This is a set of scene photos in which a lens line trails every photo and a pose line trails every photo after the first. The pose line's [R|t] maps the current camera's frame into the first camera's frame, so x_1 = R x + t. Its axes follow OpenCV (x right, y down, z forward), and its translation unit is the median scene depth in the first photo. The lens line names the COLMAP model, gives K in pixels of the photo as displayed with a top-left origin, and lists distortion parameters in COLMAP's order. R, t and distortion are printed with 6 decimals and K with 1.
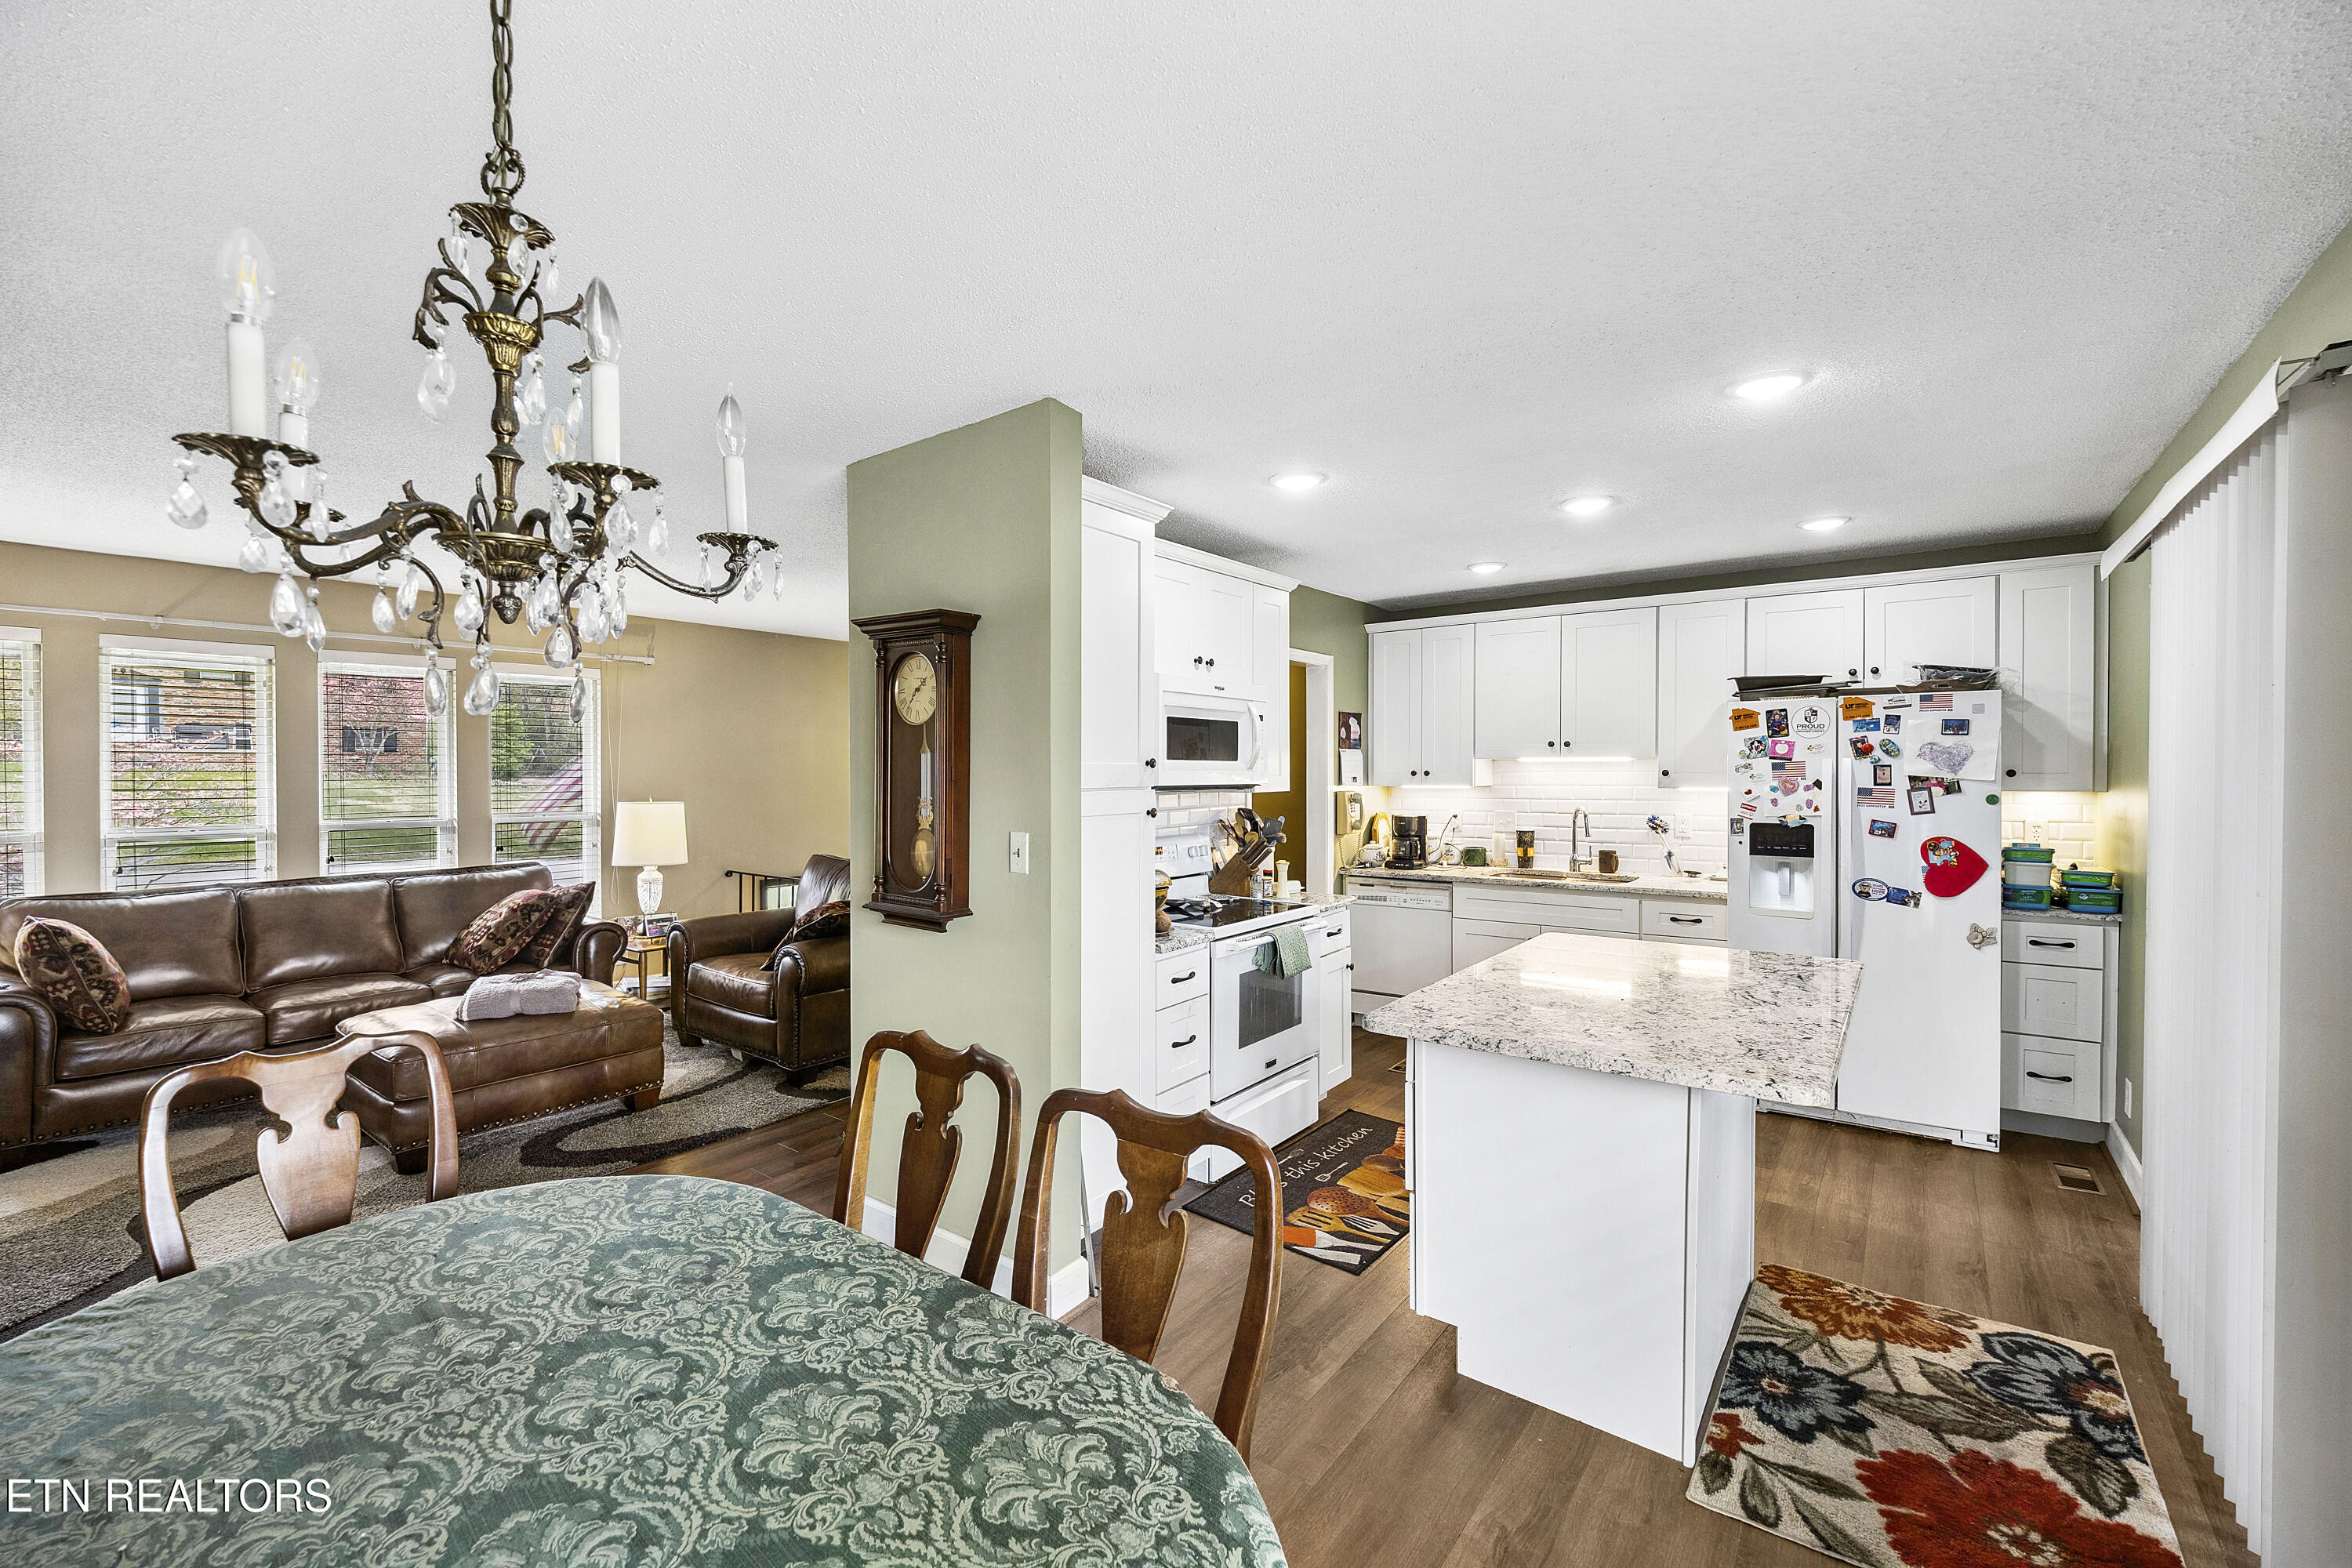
lens RADIAL K [[1057.4, 0, 1183.6], [0, 1057.4, 787.8], [0, 0, 1]] dist [-0.010217, -0.002247]
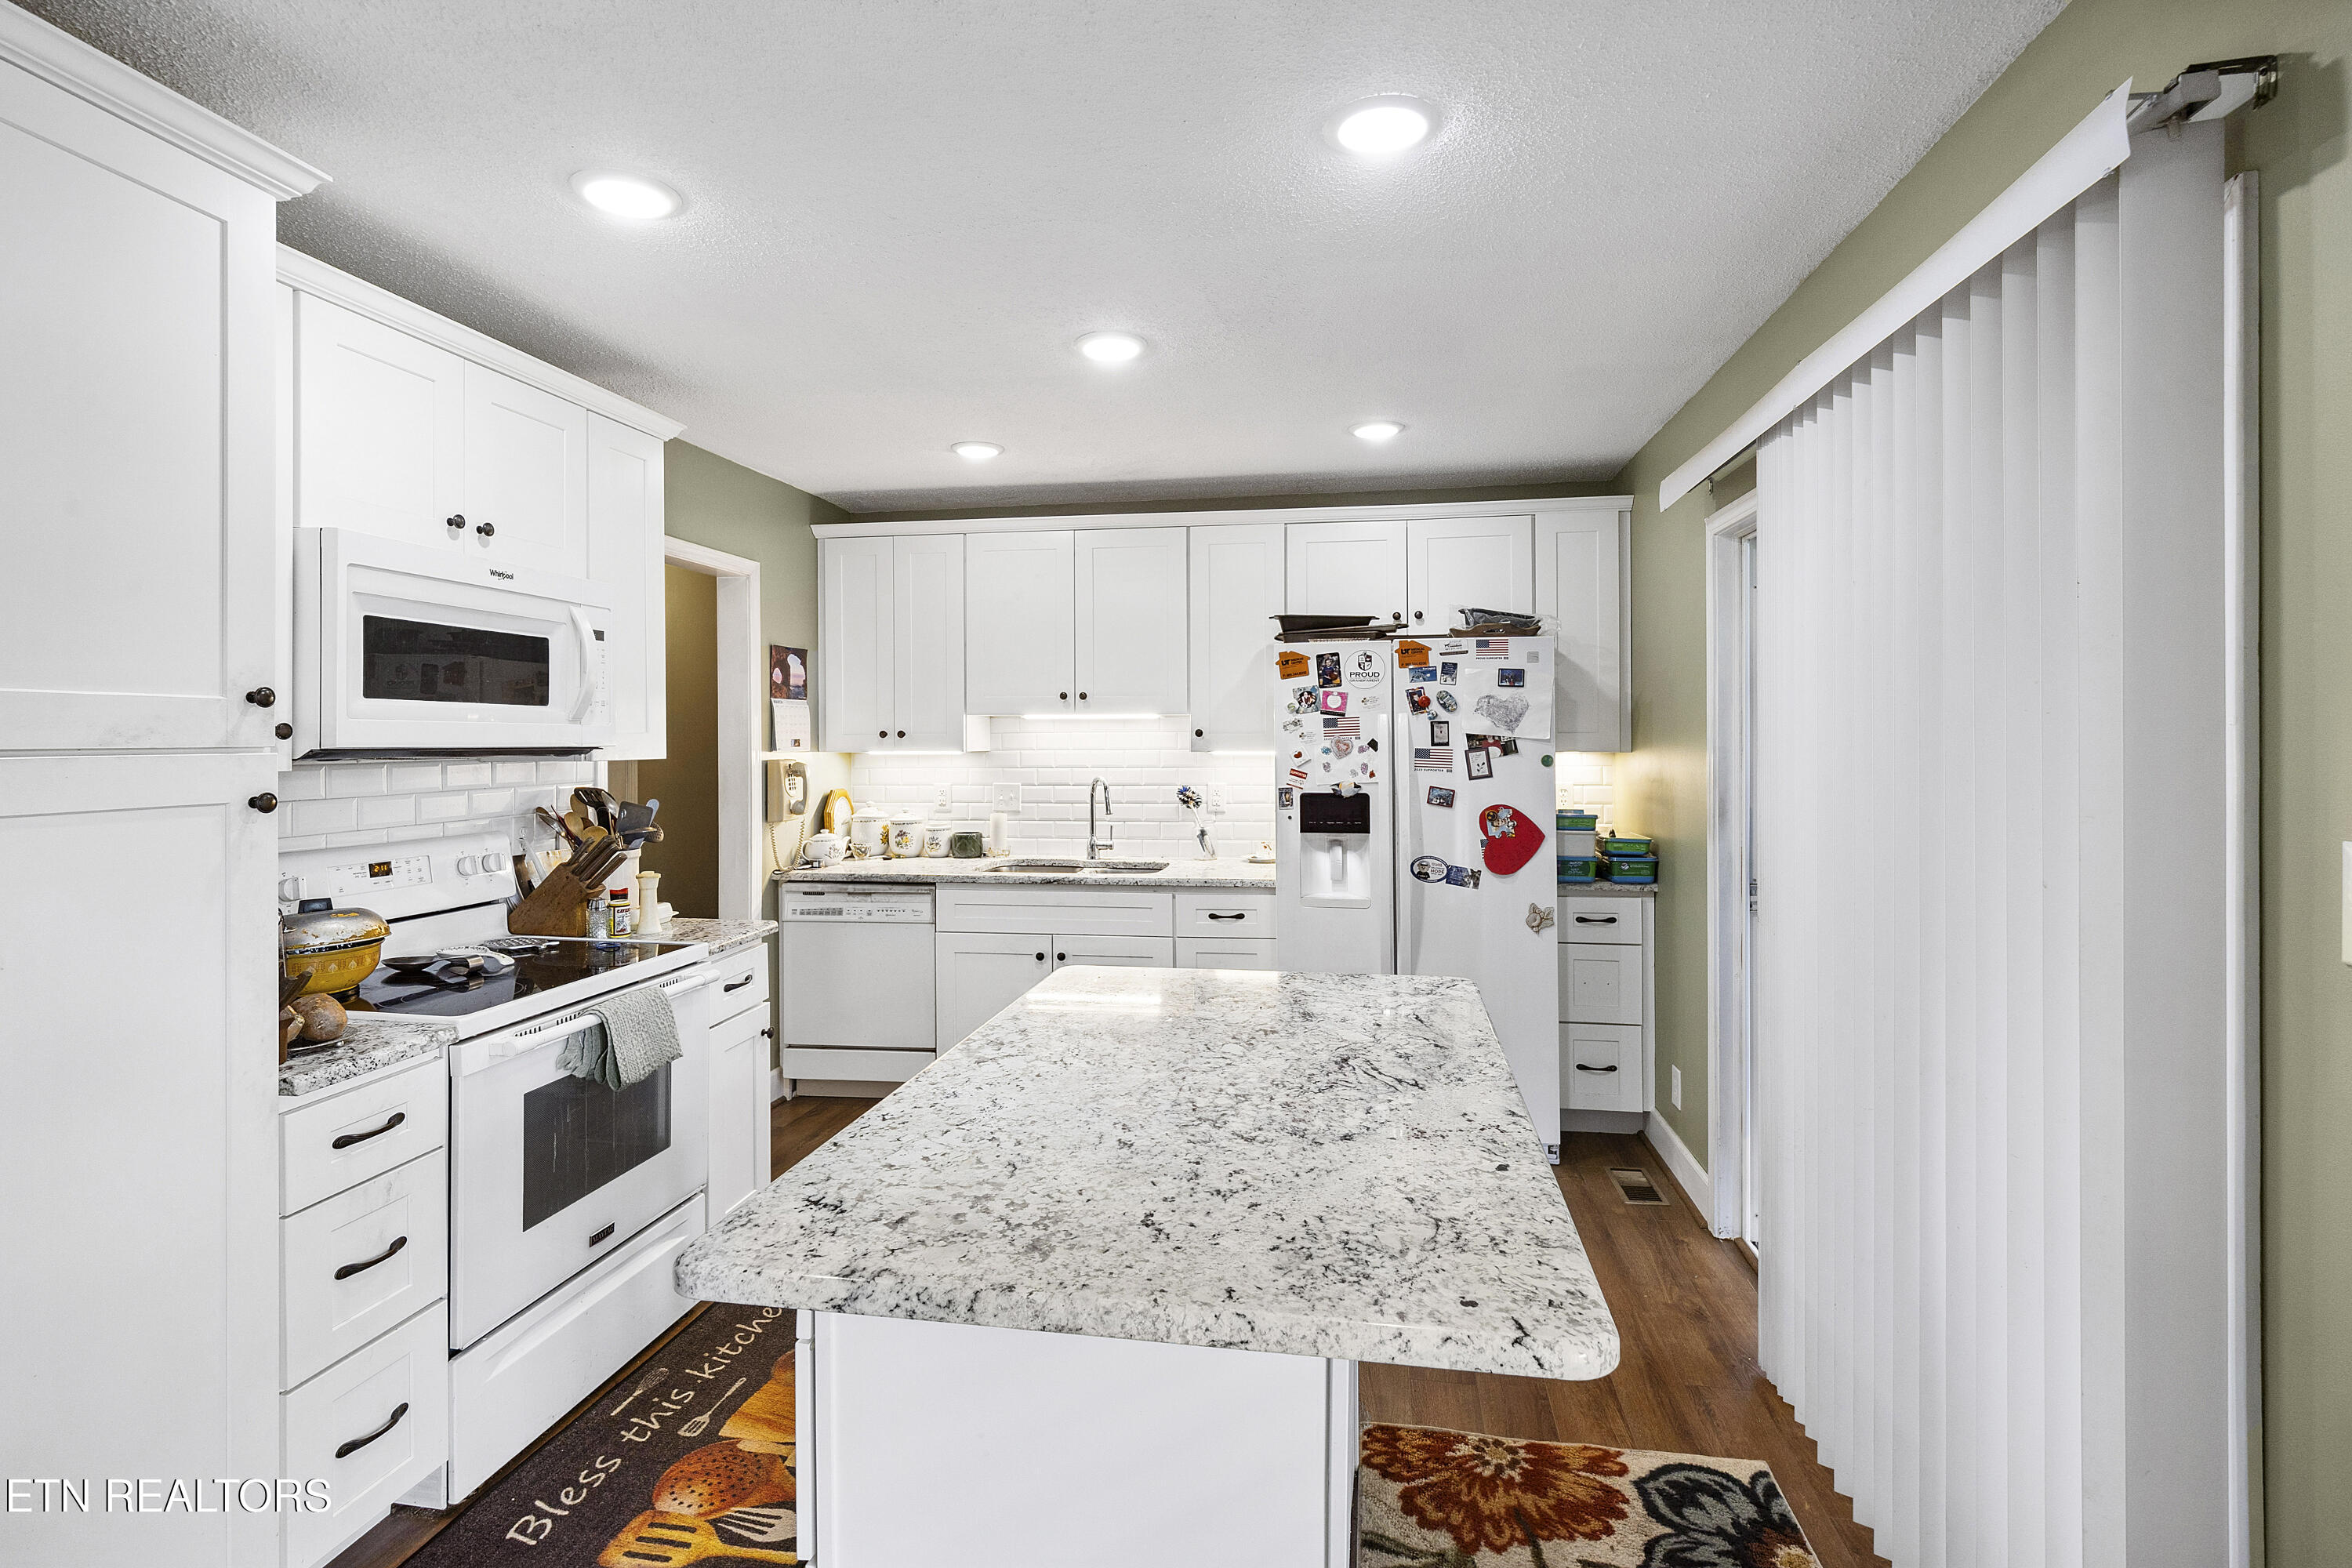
lens RADIAL K [[1098.5, 0, 1224.8], [0, 1098.5, 748.5], [0, 0, 1]] dist [0.012366, -0.000013]
pose [[0.884390, -0.003779, 0.466734, 0.101185], [0.008739, 0.999926, -0.008462, 0.006264], [-0.466667, 0.011563, 0.884357, 0.307515]]
